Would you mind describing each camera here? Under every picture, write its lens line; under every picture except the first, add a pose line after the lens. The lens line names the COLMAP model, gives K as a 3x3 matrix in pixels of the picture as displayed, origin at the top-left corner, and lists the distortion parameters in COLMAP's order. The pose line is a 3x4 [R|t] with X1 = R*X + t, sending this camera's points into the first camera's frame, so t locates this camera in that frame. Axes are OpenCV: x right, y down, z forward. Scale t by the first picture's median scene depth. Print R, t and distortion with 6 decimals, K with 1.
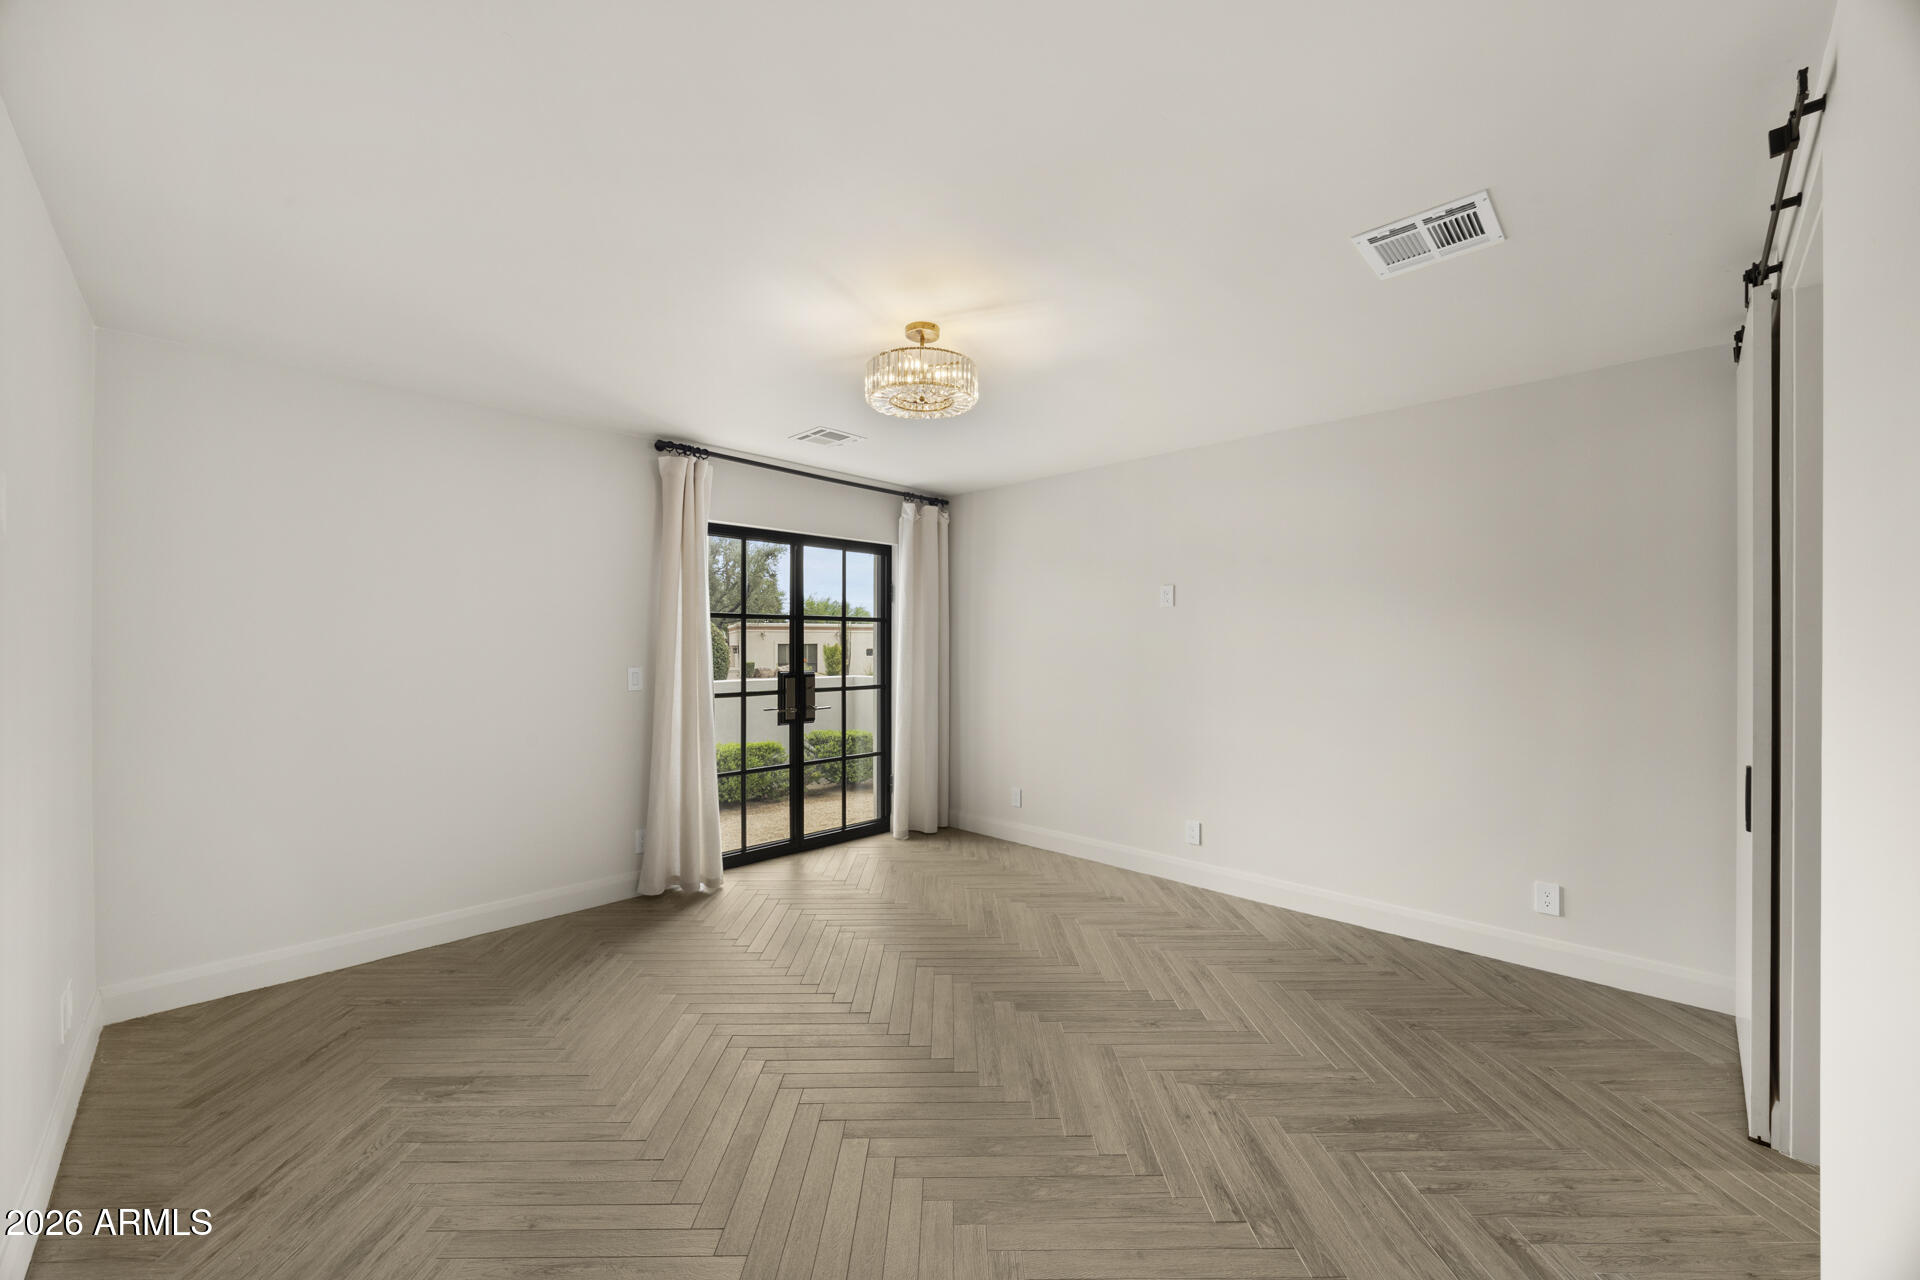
lens RADIAL K [[734.4, 0, 960.0], [0, 734.4, 640.0], [0, 0, 1]] dist [-0.000699, -0.000150]
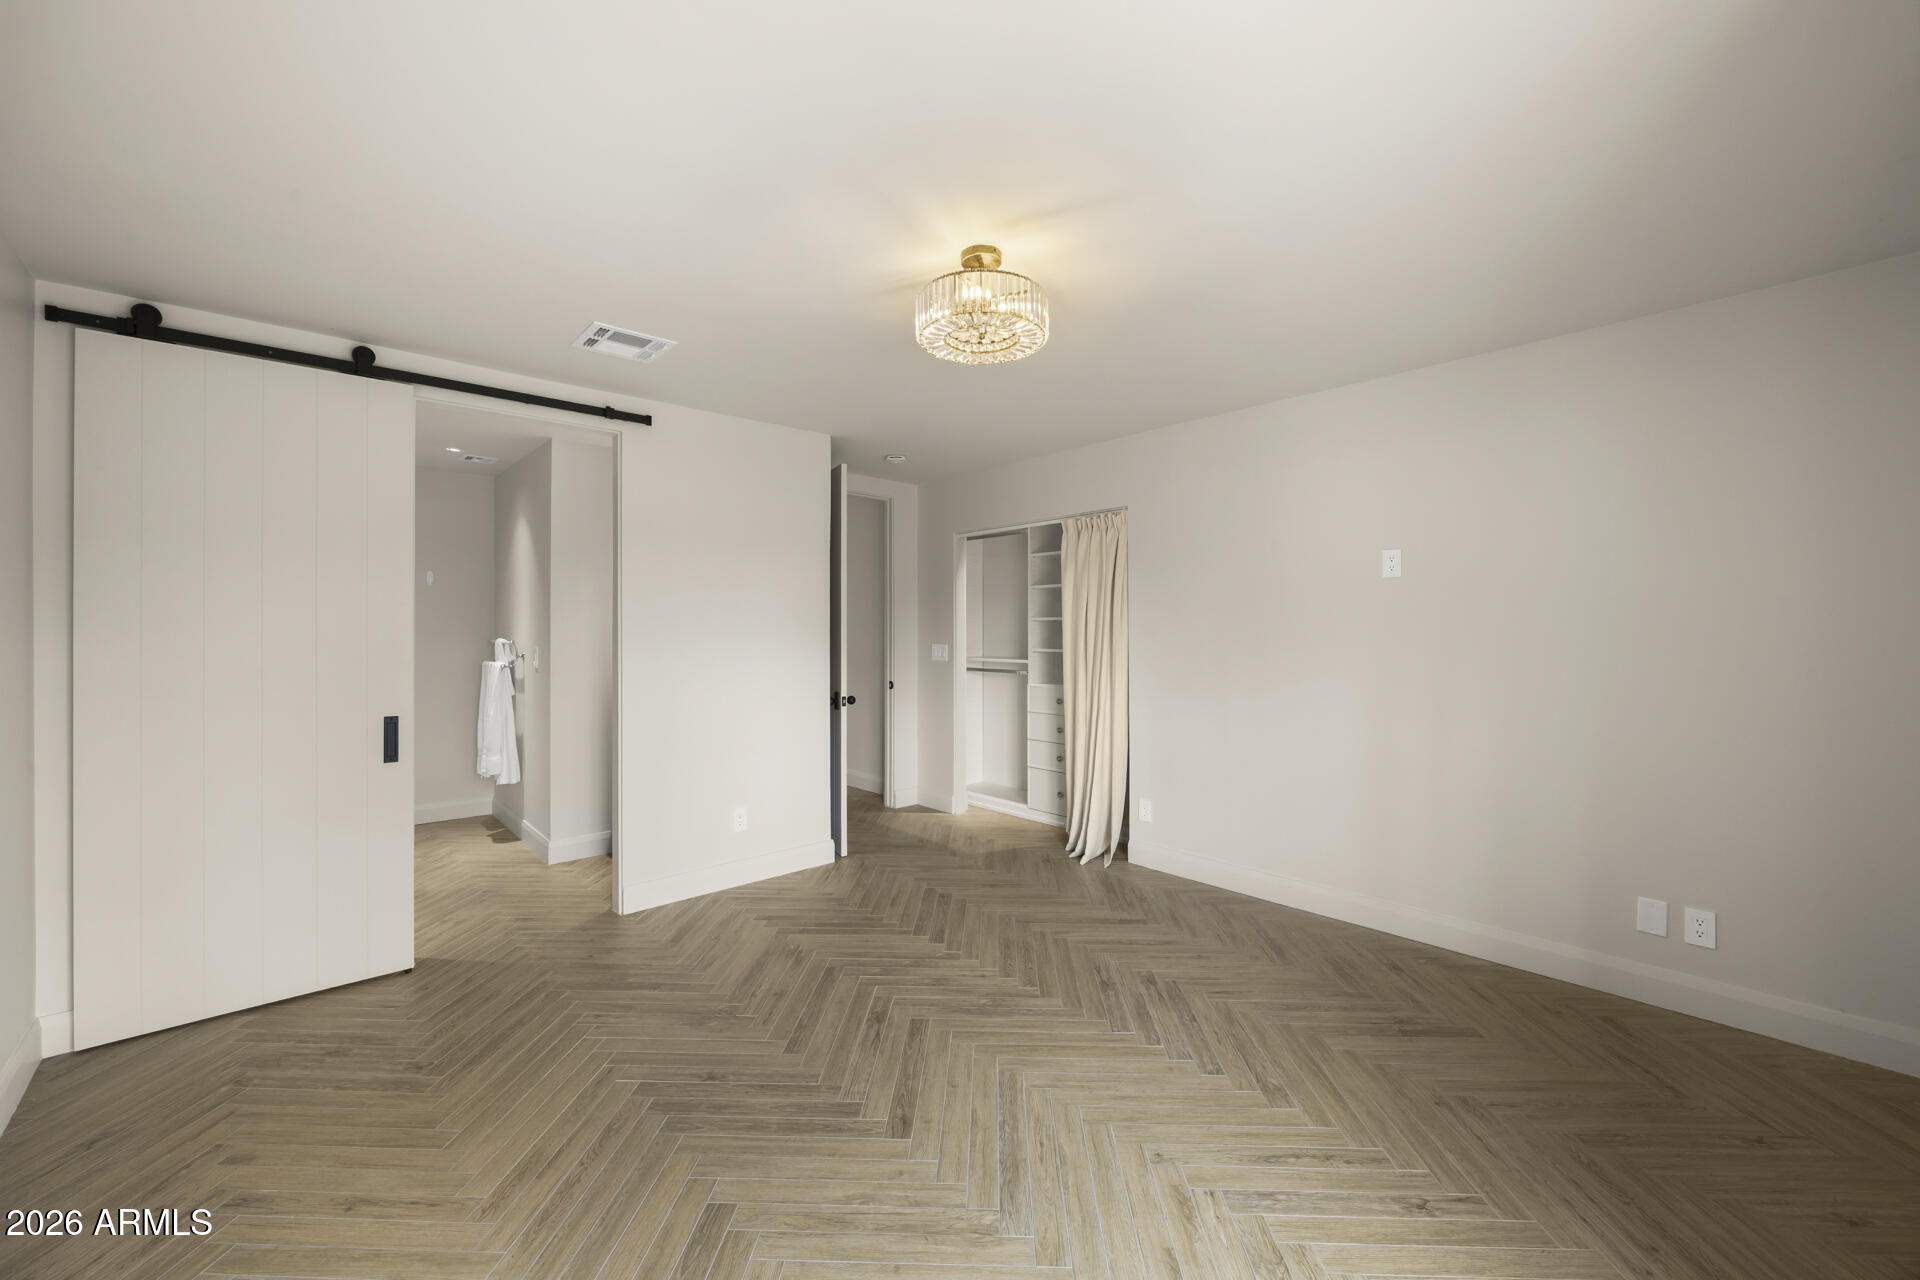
lens RADIAL K [[734.4, 0, 960.0], [0, 734.4, 640.0], [0, 0, 1]] dist [-0.000699, -0.000150]
pose [[-0.998162, 0.002902, 0.060538, -0.085765], [0.003278, 0.999976, 0.006113, 0.017506], [-0.060519, 0.006301, -0.998147, 2.078563]]
